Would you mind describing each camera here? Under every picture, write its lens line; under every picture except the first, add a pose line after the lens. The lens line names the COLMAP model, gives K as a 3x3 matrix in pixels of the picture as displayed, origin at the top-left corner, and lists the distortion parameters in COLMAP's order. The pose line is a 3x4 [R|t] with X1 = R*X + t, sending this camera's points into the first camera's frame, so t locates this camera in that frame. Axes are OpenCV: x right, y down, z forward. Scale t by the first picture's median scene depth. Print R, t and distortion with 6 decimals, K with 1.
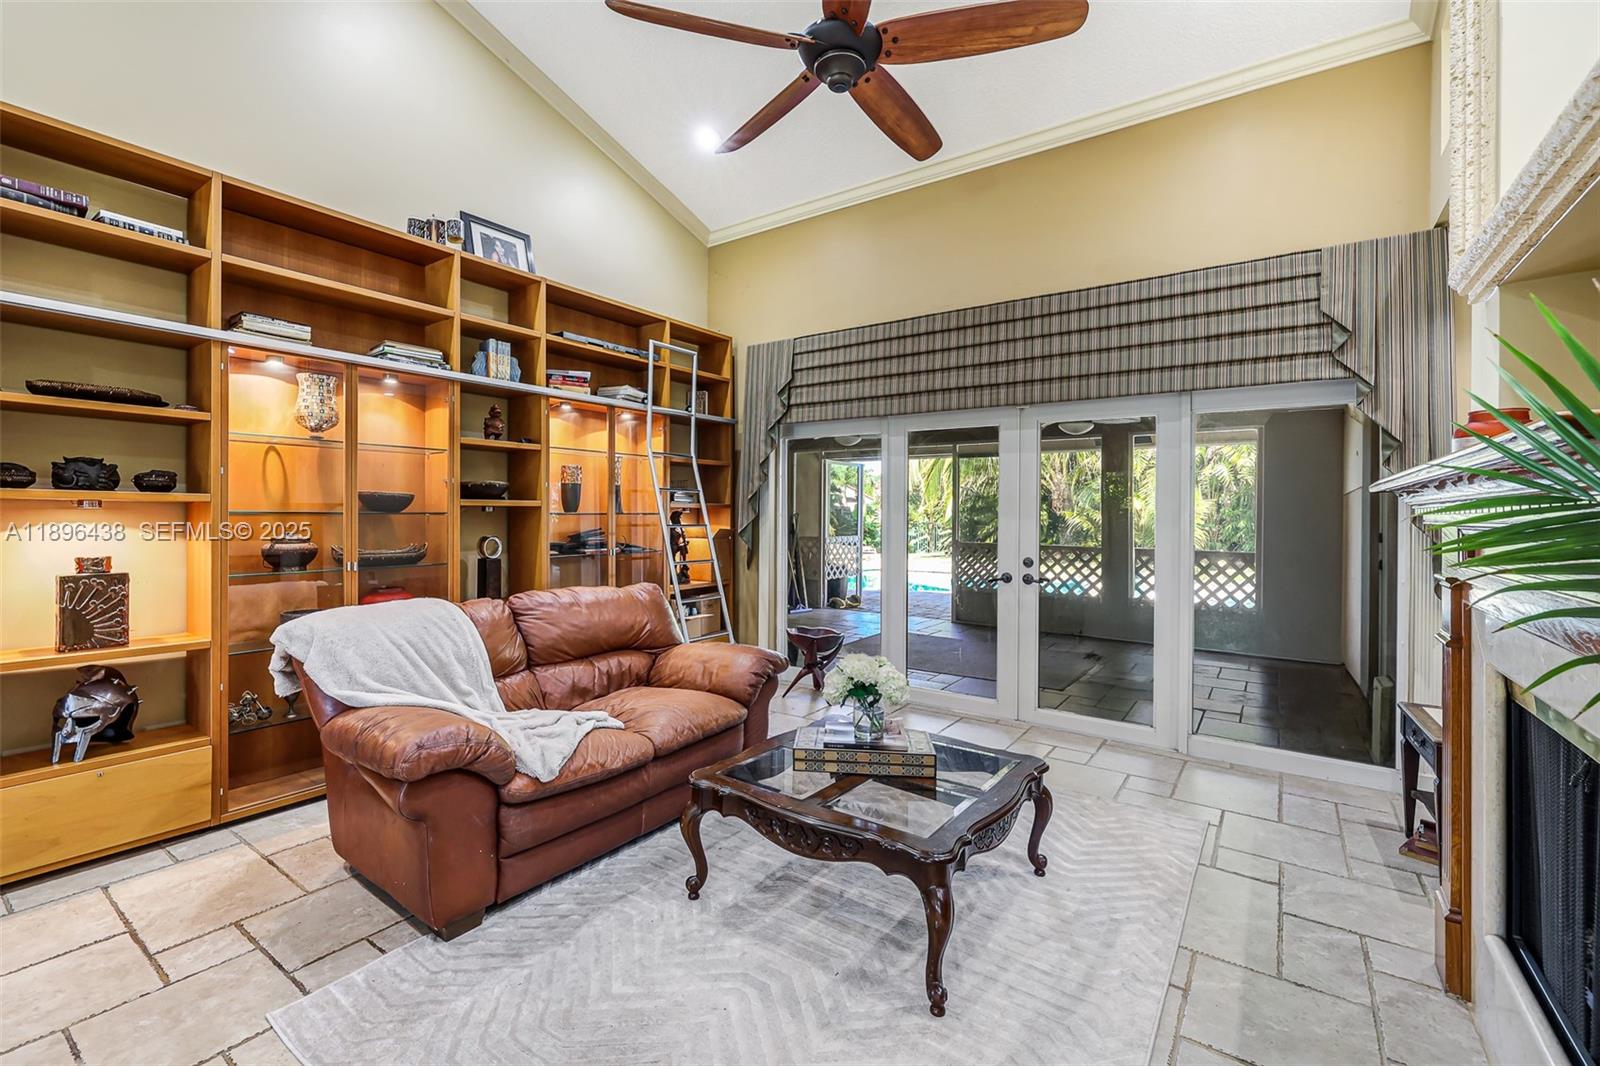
lens RADIAL K [[695.1, 0, 785.2], [0, 695.1, 517.0], [0, 0, 1]] dist [-0.000665, -0.000565]
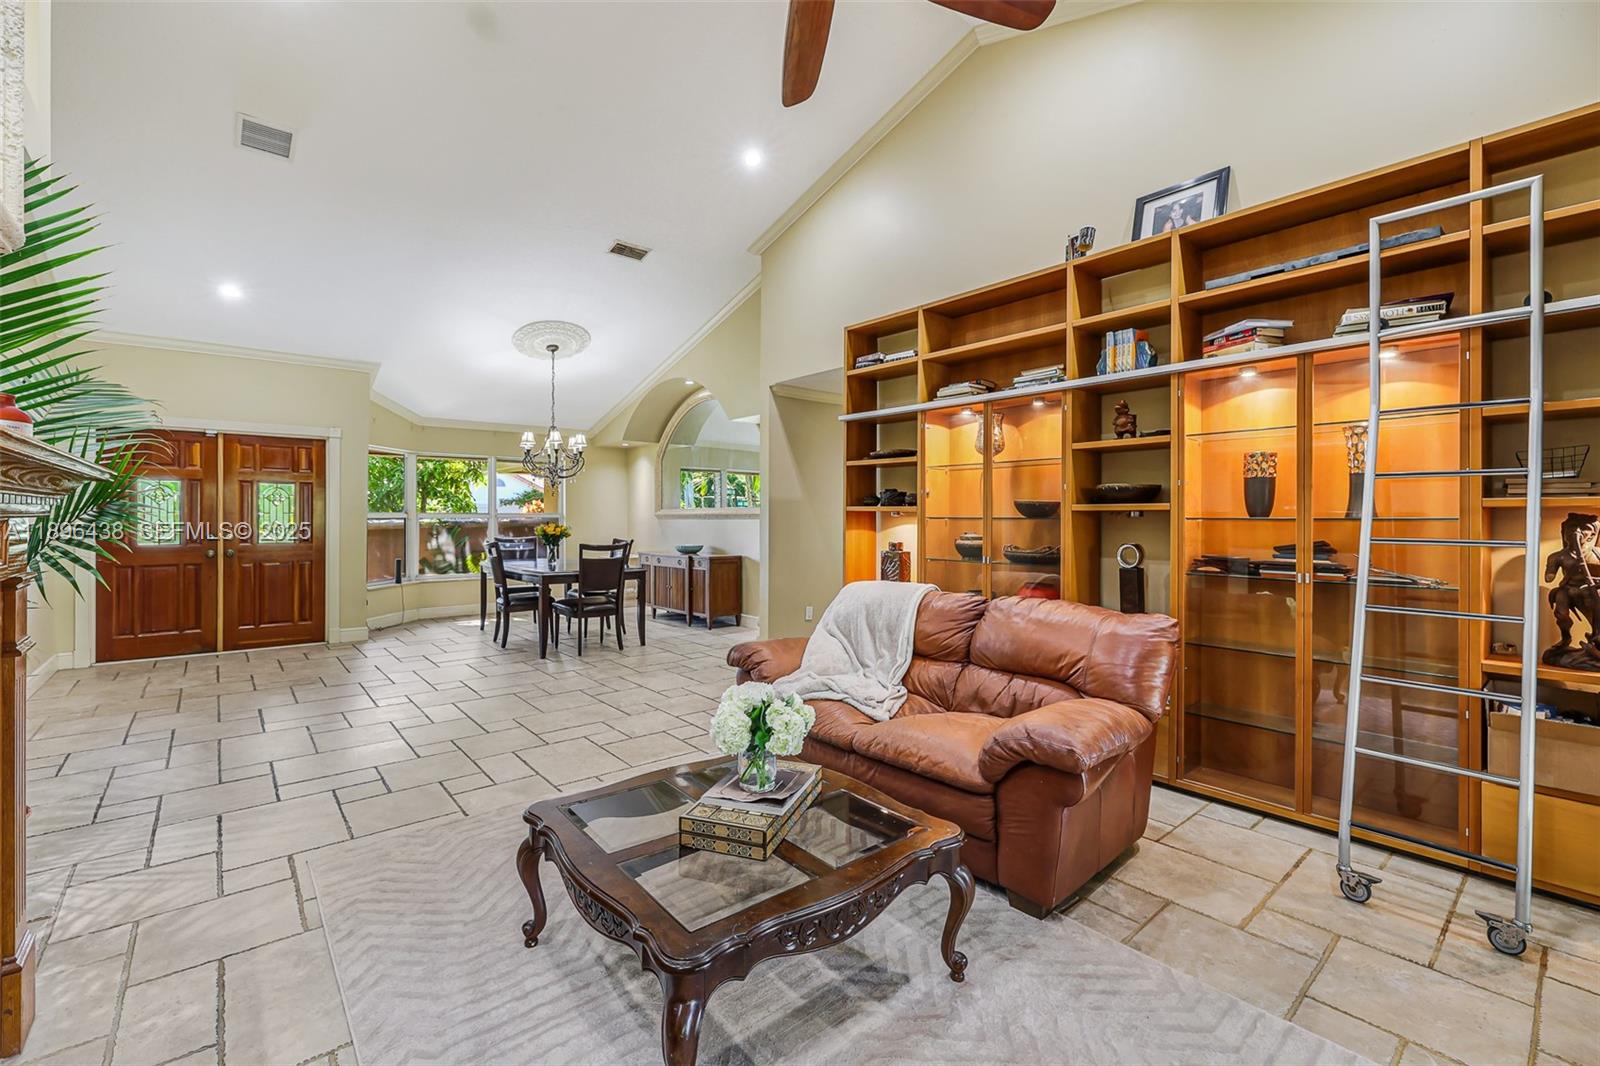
lens RADIAL K [[683.4, 0, 774.4], [0, 683.4, 523.9], [0, 0, 1]] dist [-0.002090, -0.000006]
pose [[-0.278498, 0.006296, -0.960416, 0.607405], [-0.012365, 0.999872, 0.010140, -0.001078], [0.960357, 0.014699, -0.278384, 0.844945]]
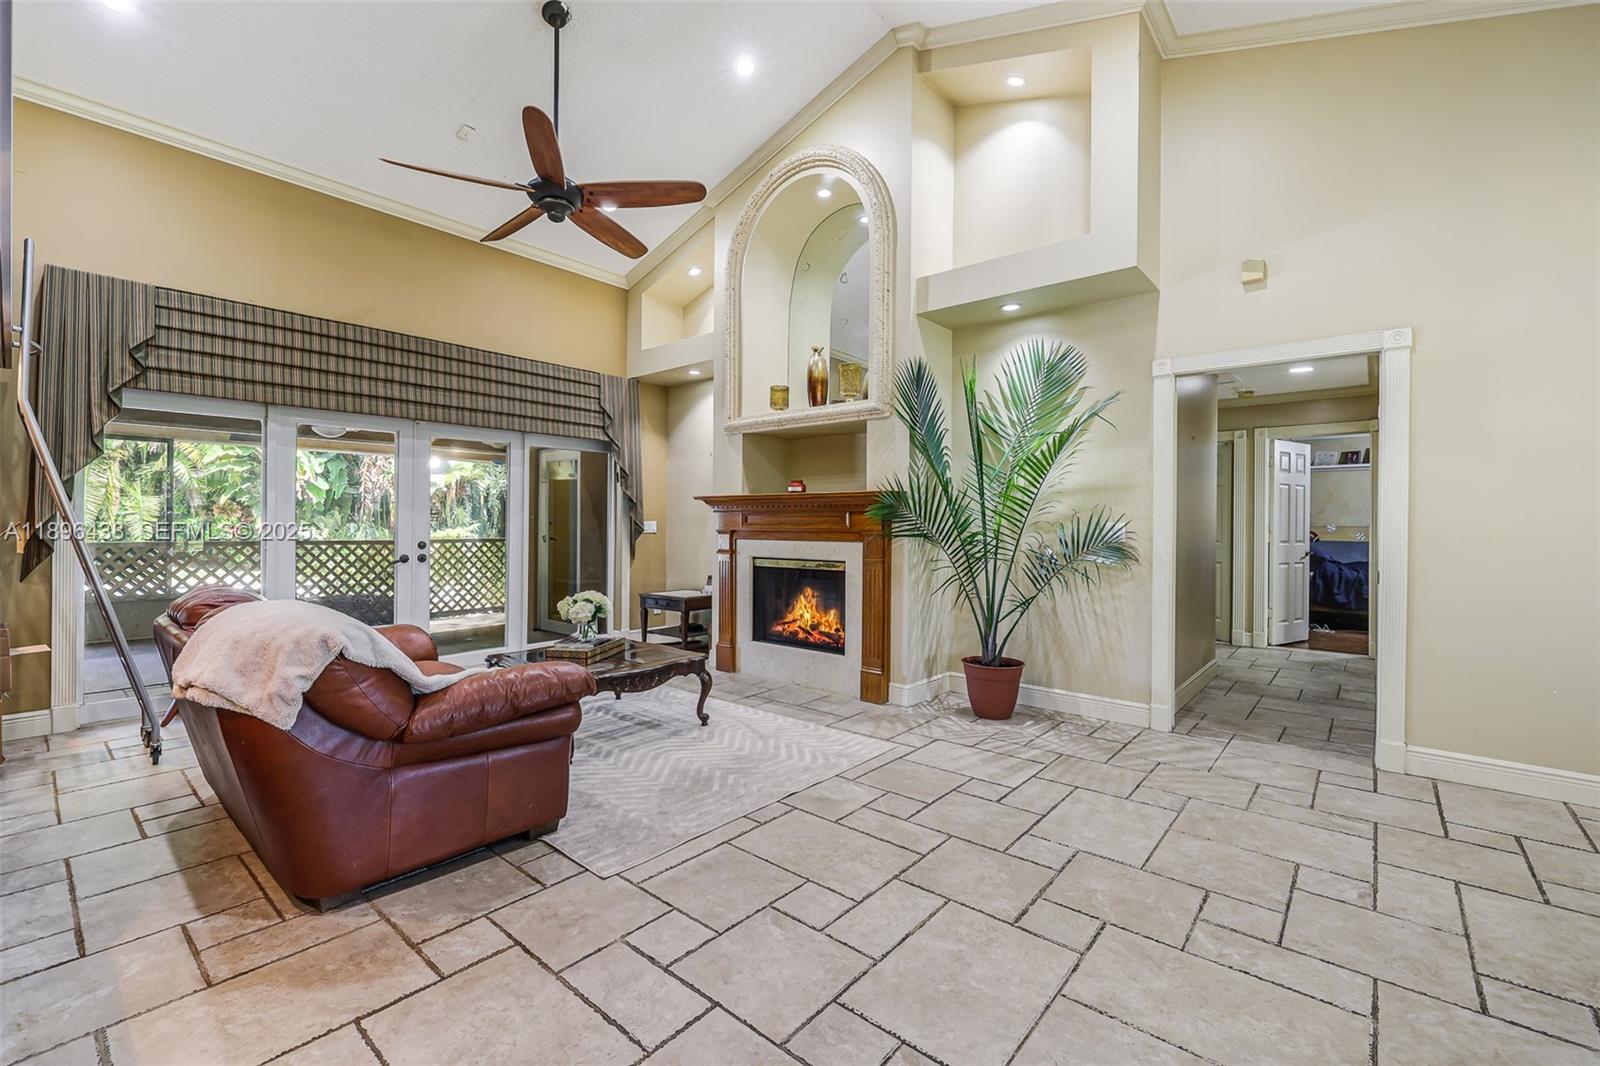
lens RADIAL K [[674.7, 0, 793.9], [0, 674.7, 510.3], [0, 0, 1]] dist [-0.002679, -0.000416]
pose [[0.086082, 0.010952, 0.996228, -0.952825], [0.002144, 0.999935, -0.011178, 0.020161], [-0.996286, 0.003099, 0.086053, 0.255995]]
